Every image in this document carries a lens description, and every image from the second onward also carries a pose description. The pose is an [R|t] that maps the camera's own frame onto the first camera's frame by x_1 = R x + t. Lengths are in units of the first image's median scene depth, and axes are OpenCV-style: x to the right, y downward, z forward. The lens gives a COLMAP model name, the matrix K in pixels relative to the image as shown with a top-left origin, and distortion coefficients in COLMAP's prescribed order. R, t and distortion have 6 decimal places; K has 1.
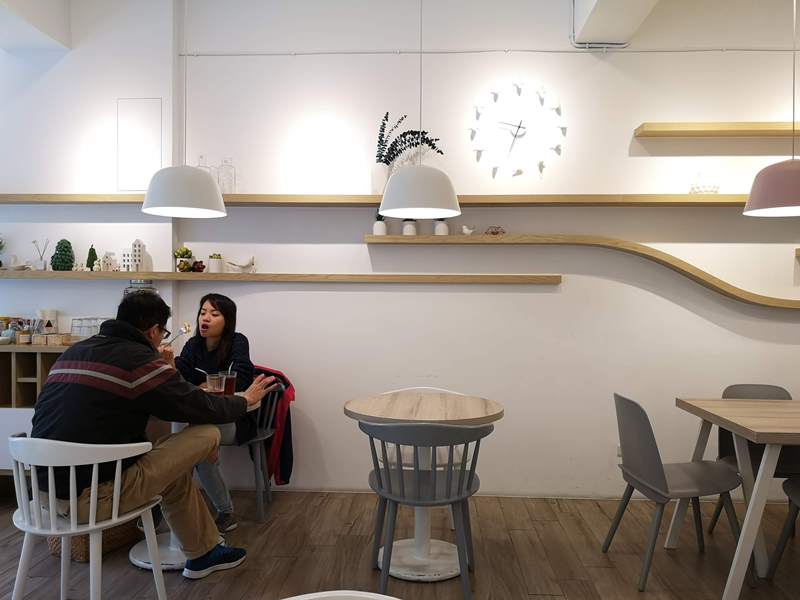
lens RADIAL K [[627.9, 0, 400.0], [0, 627.9, 300.0], [0, 0, 1]] dist [-0.001560, -0.008739]
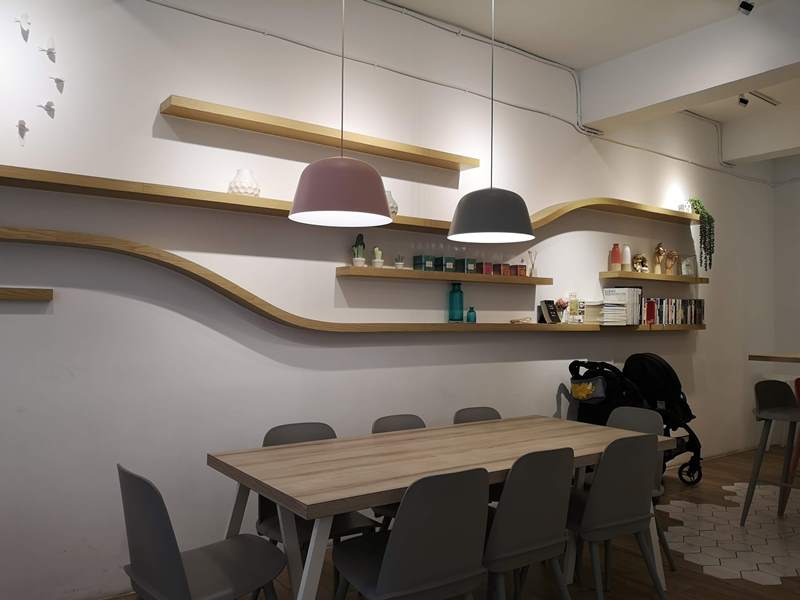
lens RADIAL K [[627.9, 0, 400.0], [0, 627.9, 300.0], [0, 0, 1]] dist [-0.001560, -0.008739]
pose [[0.771333, 0.017629, 0.636188, 0.119293], [0.005159, 0.999410, -0.033949, -0.001559], [-0.636411, 0.029468, 0.770787, 0.234077]]
